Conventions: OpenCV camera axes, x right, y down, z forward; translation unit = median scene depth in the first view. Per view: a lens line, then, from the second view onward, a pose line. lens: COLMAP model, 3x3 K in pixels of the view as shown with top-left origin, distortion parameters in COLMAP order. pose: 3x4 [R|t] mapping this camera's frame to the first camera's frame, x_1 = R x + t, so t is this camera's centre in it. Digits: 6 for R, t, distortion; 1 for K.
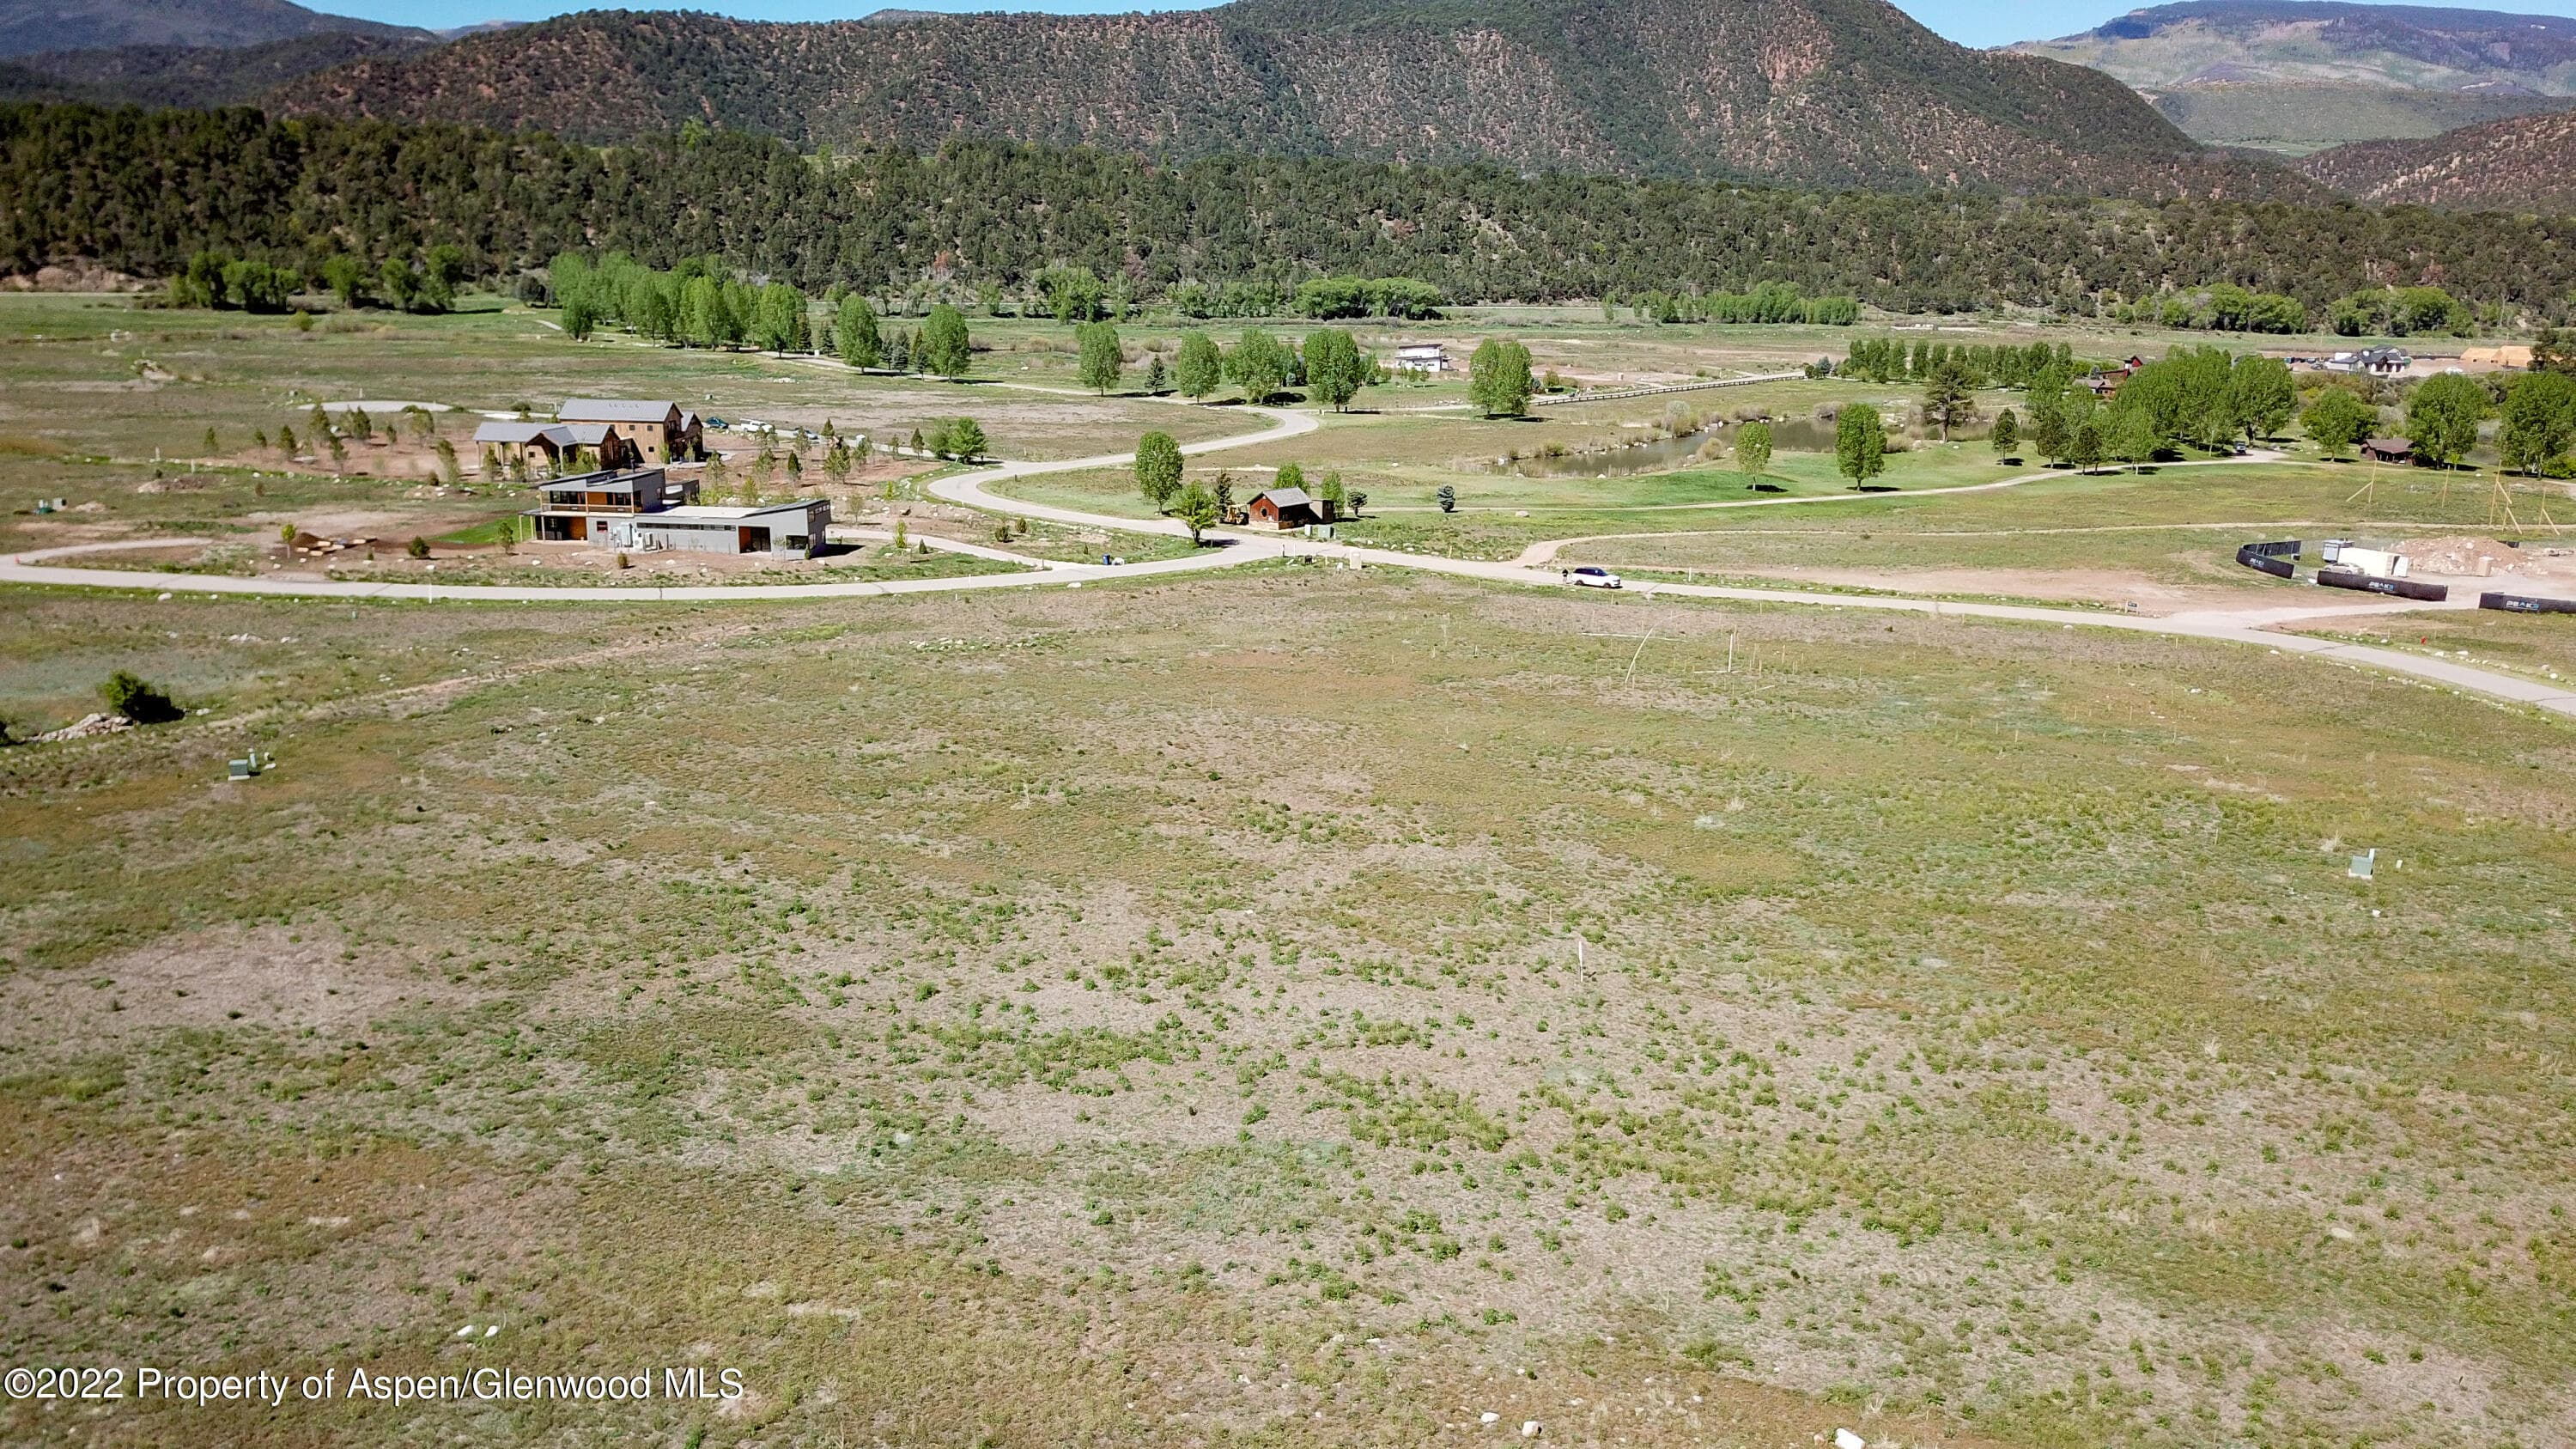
lens RADIAL K [[2084.1, 0, 1288.0], [0, 2084.1, 724.5], [0, 0, 1]] dist [0.061100, 0.000410]
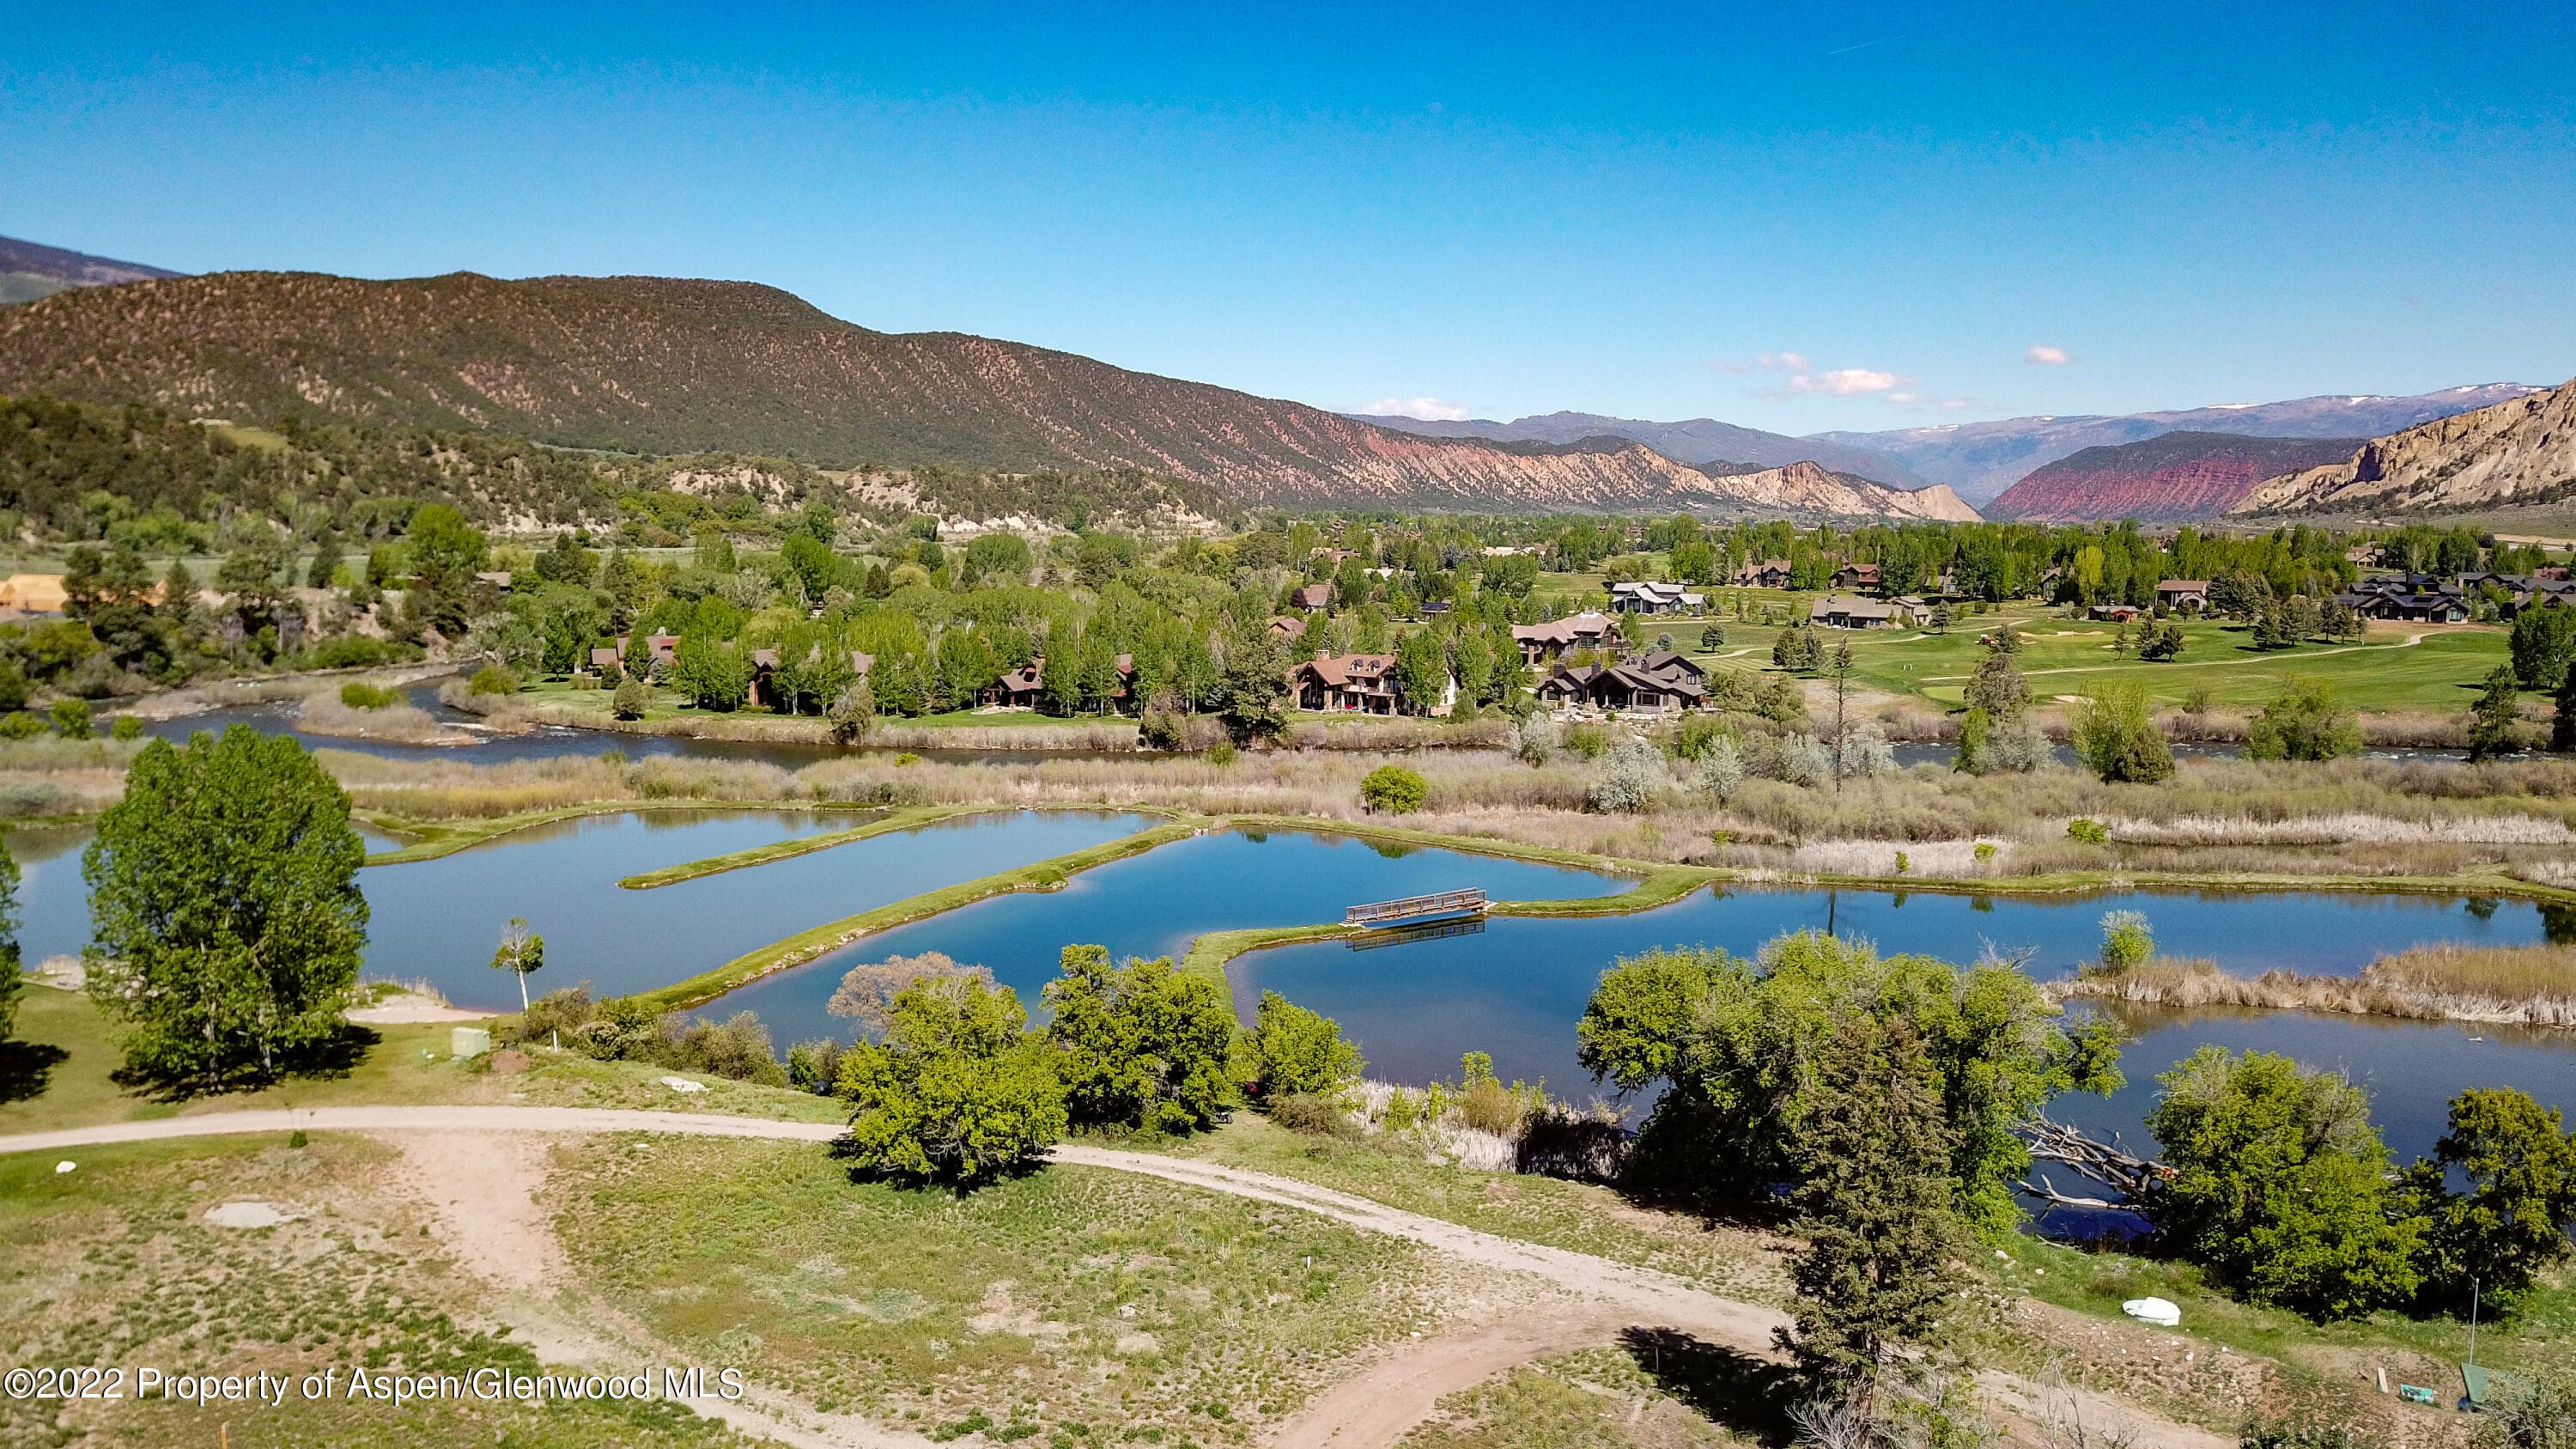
lens RADIAL K [[2084.1, 0, 1288.0], [0, 2084.1, 724.5], [0, 0, 1]] dist [0.061100, 0.000410]
pose [[0.488653, -0.113717, 0.865035, 0.075294], [0.196543, 0.980333, 0.017848, -0.026462], [-0.850052, 0.161295, 0.501393, 0.135932]]
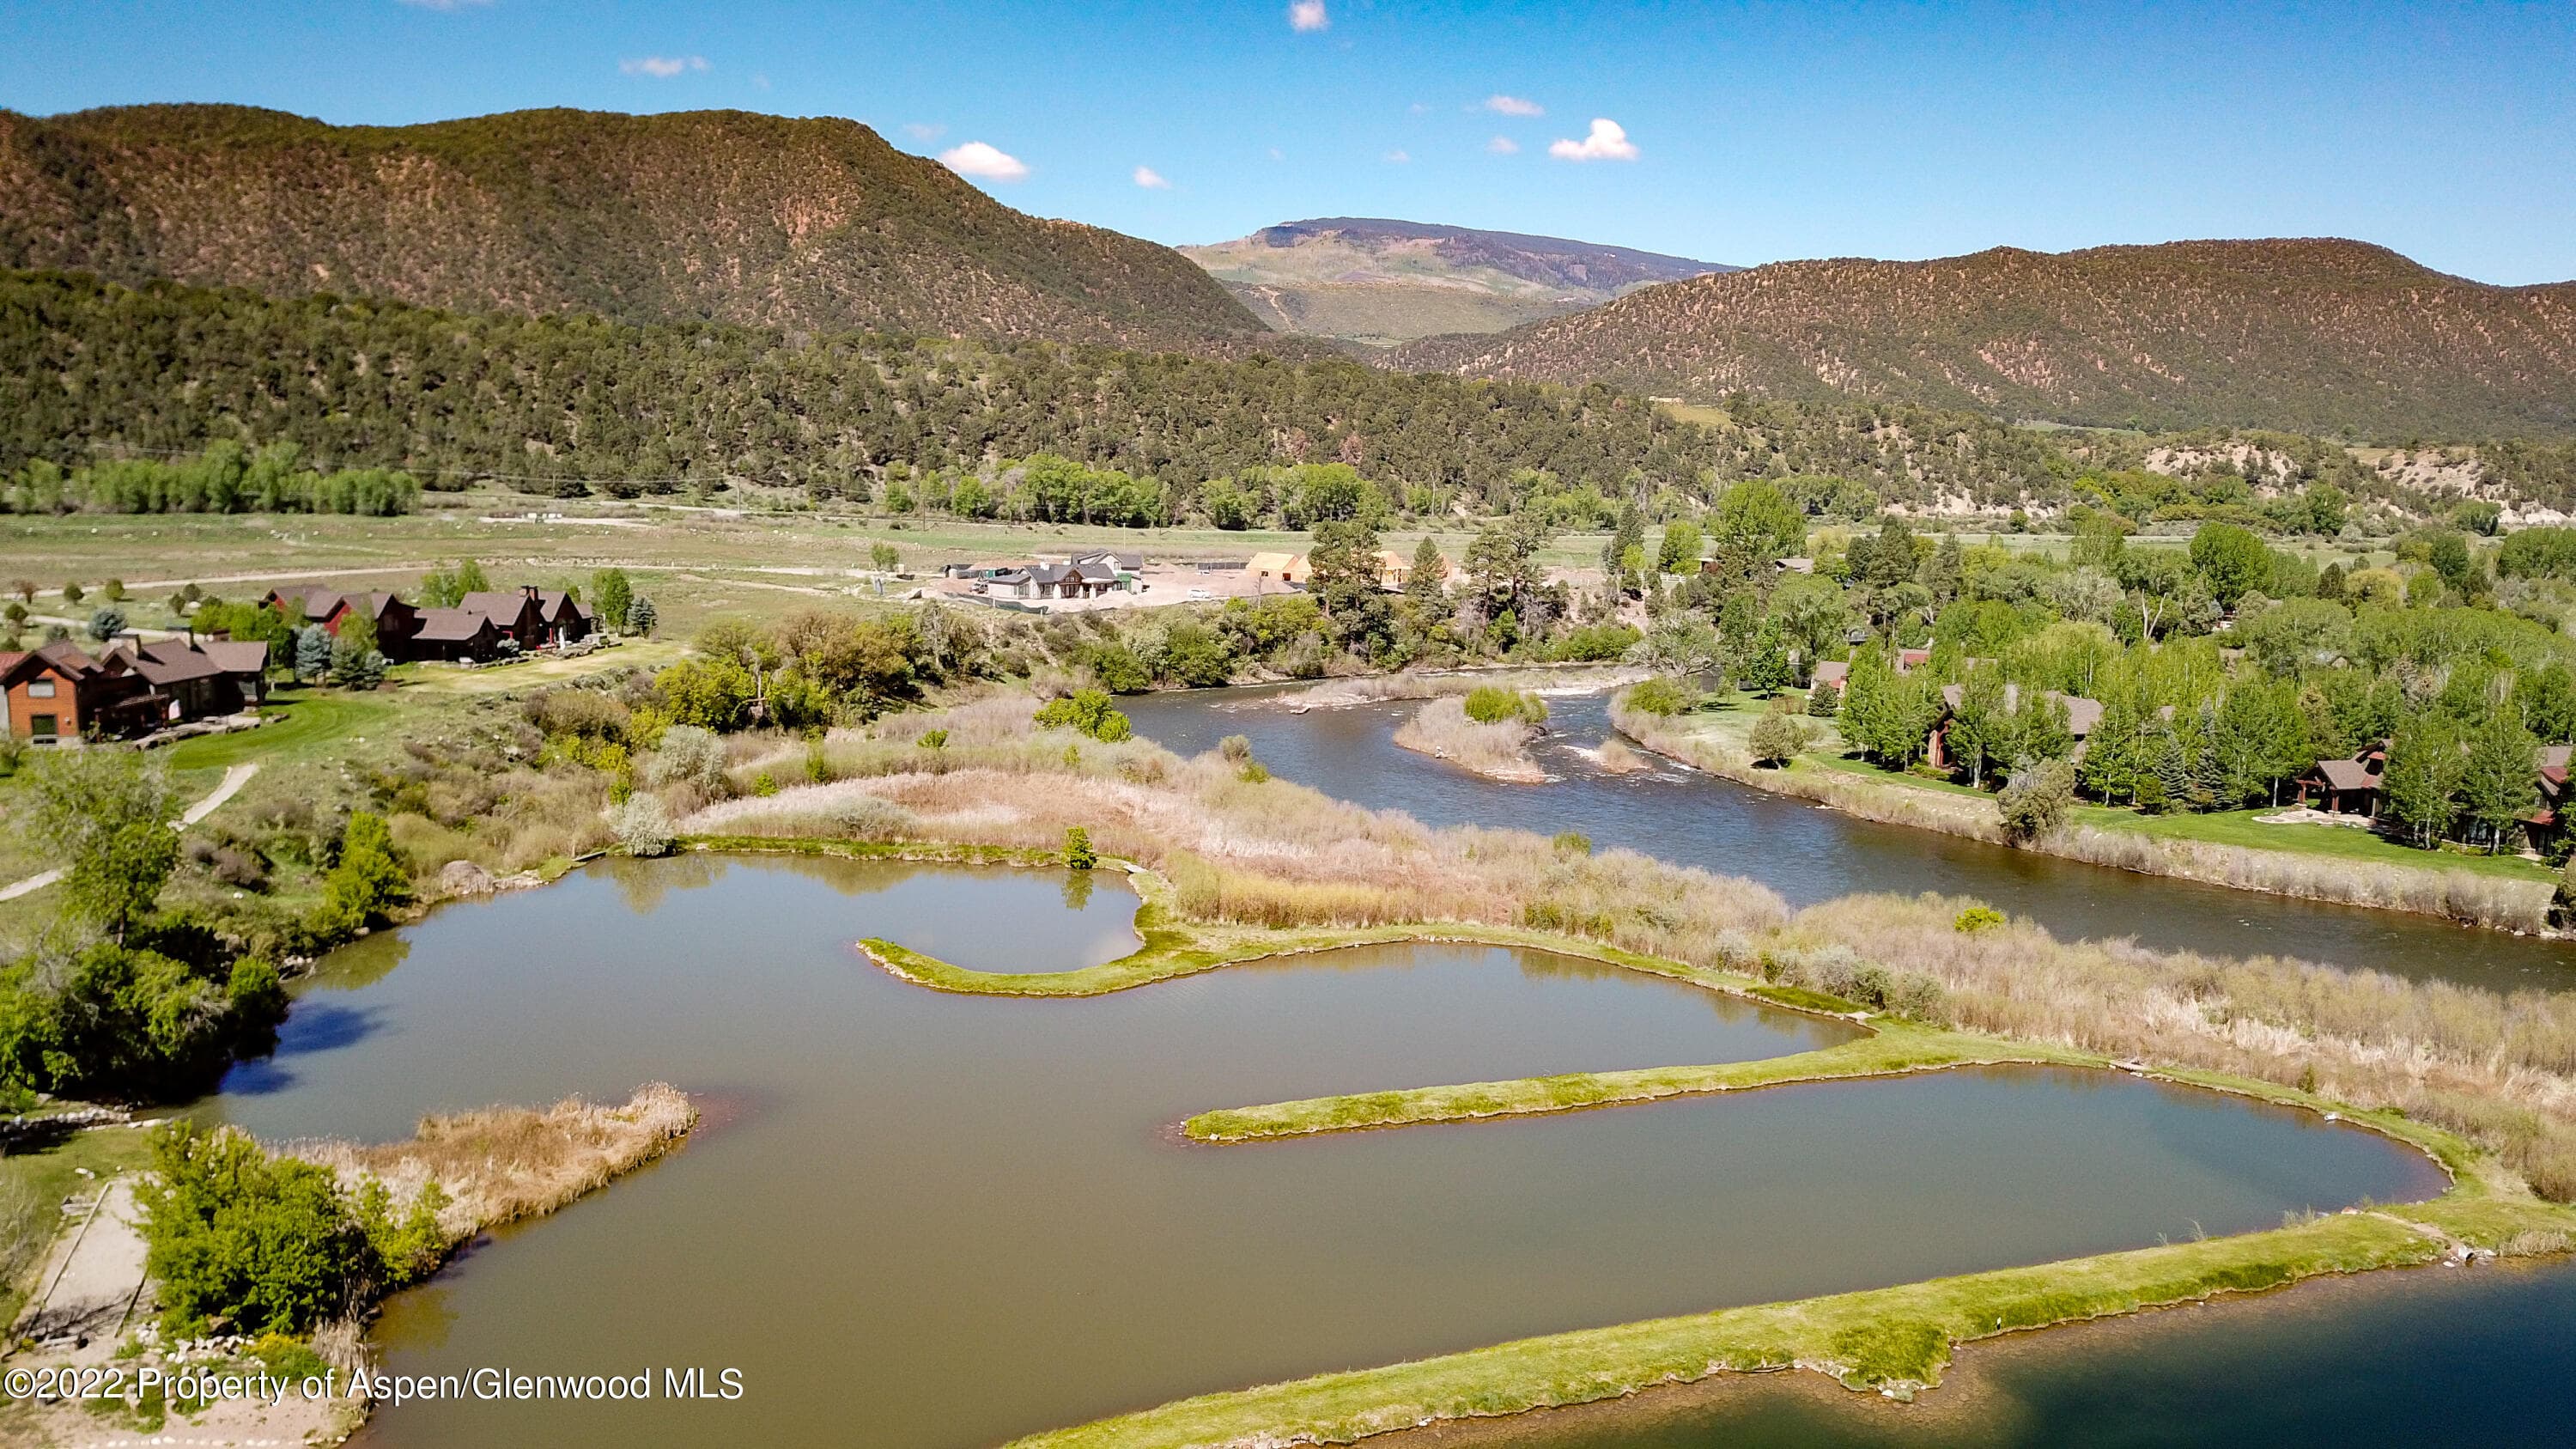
lens RADIAL K [[2084.1, 0, 1288.0], [0, 2084.1, 724.5], [0, 0, 1]] dist [0.061100, 0.000410]
pose [[0.938530, -0.046823, 0.342006, 0.126156], [0.076980, 0.994197, -0.075136, -0.029636], [-0.336504, 0.096845, 0.936689, 0.159156]]
